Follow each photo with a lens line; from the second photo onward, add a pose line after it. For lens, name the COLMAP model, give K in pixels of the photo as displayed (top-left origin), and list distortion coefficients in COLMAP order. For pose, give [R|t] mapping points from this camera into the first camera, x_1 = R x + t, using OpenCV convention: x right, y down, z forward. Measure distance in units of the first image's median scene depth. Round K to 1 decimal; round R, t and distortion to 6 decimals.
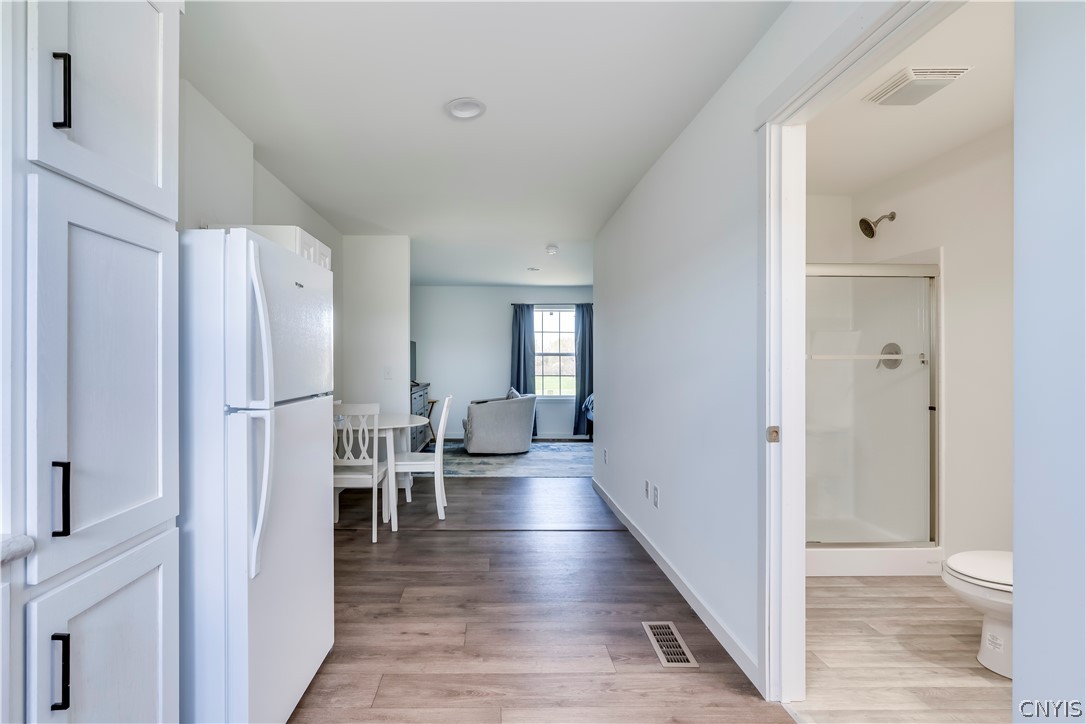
lens RADIAL K [[523.2, 0, 542.6], [0, 523.2, 357.8], [0, 0, 1]] dist [0.001324, 0.000451]
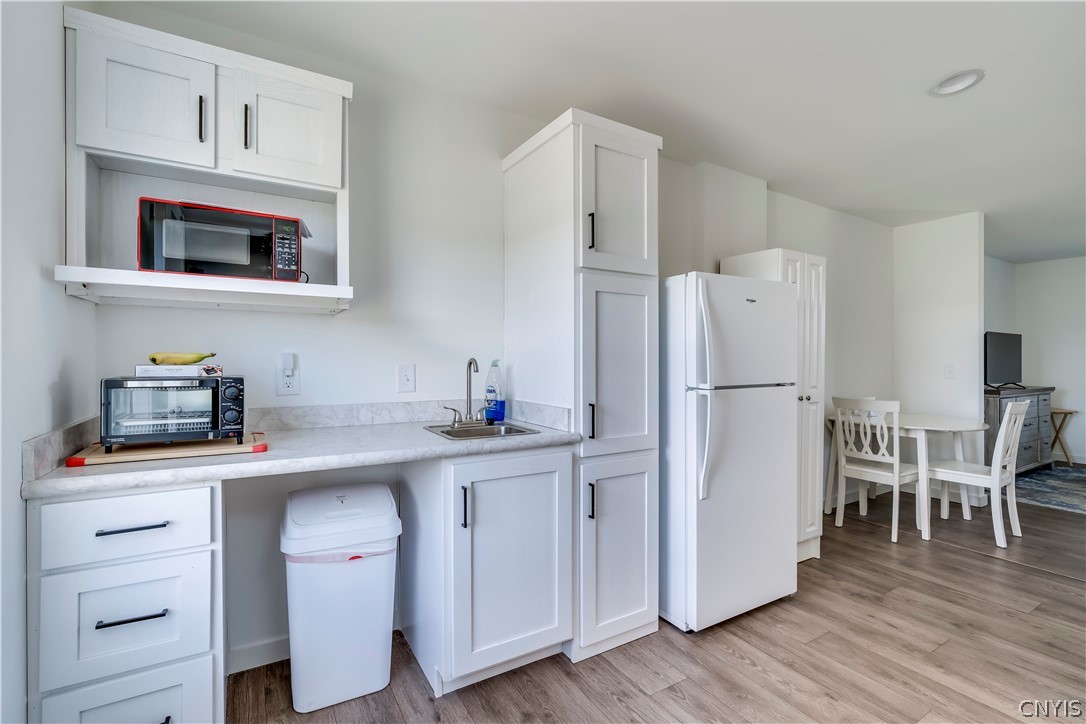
lens RADIAL K [[496.1, 0, 542.7], [0, 496.1, 359.4], [0, 0, 1]] dist [-0.005979, -0.000252]
pose [[0.506079, 0.005007, -0.862473, 0.285052], [0.003005, 0.999967, 0.007569, -0.000162], [0.862482, -0.006422, 0.506047, -0.077749]]
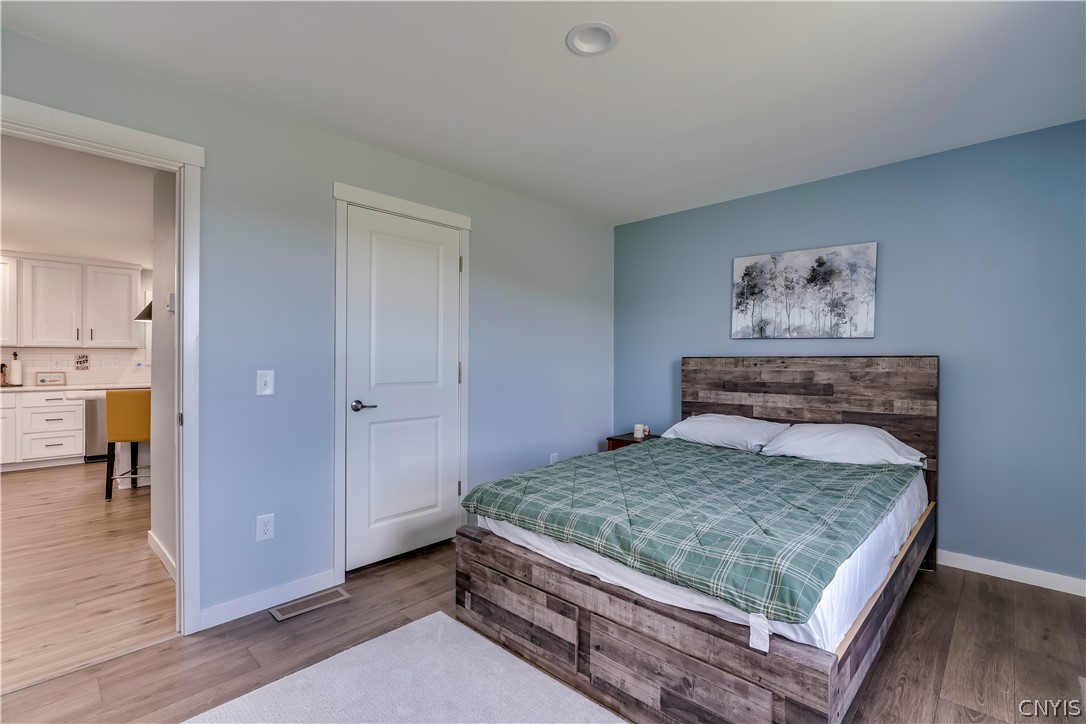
lens RADIAL K [[496.1, 0, 541.6], [0, 496.1, 361.0], [0, 0, 1]] dist [-0.005979, -0.000252]
pose [[-0.703149, 0.004402, -0.711029, -0.006665], [-0.001774, 0.999967, 0.007945, 0.008097], [0.711041, 0.006848, -0.703117, 1.874310]]
